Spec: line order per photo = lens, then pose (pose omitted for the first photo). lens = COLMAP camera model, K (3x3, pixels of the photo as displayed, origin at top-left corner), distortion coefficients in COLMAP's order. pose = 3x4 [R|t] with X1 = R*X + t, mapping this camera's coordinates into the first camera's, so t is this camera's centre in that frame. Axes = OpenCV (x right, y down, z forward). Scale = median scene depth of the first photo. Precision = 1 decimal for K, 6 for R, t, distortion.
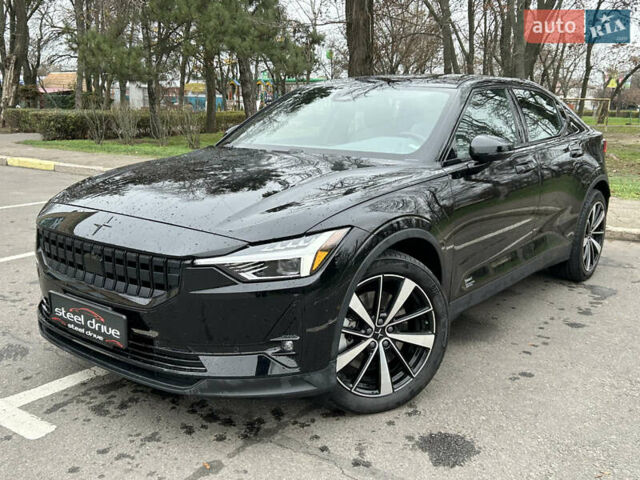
lens RADIAL K [[712.4, 0, 320.0], [0, 712.4, 240.0], [0, 0, 1]] dist [0.015911, -0.012504]
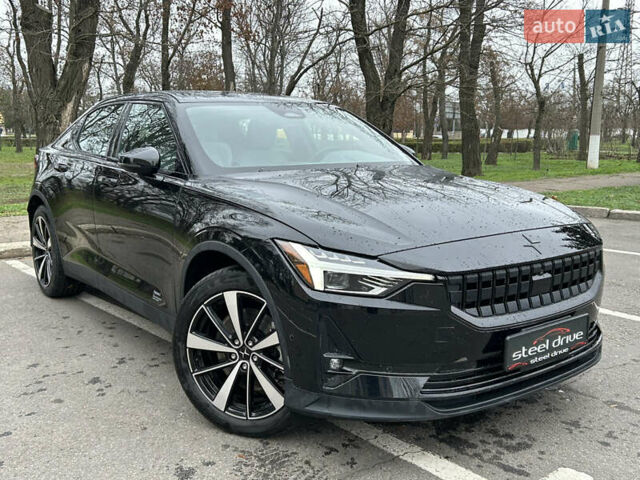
lens RADIAL K [[712.4, 0, 320.0], [0, 712.4, 240.0], [0, 0, 1]] dist [0.015911, -0.012504]
pose [[0.209674, -0.180755, 0.960918, -1.316432], [0.196928, 0.970432, 0.139575, -0.220906], [-0.957735, 0.159966, 0.239070, 1.066387]]
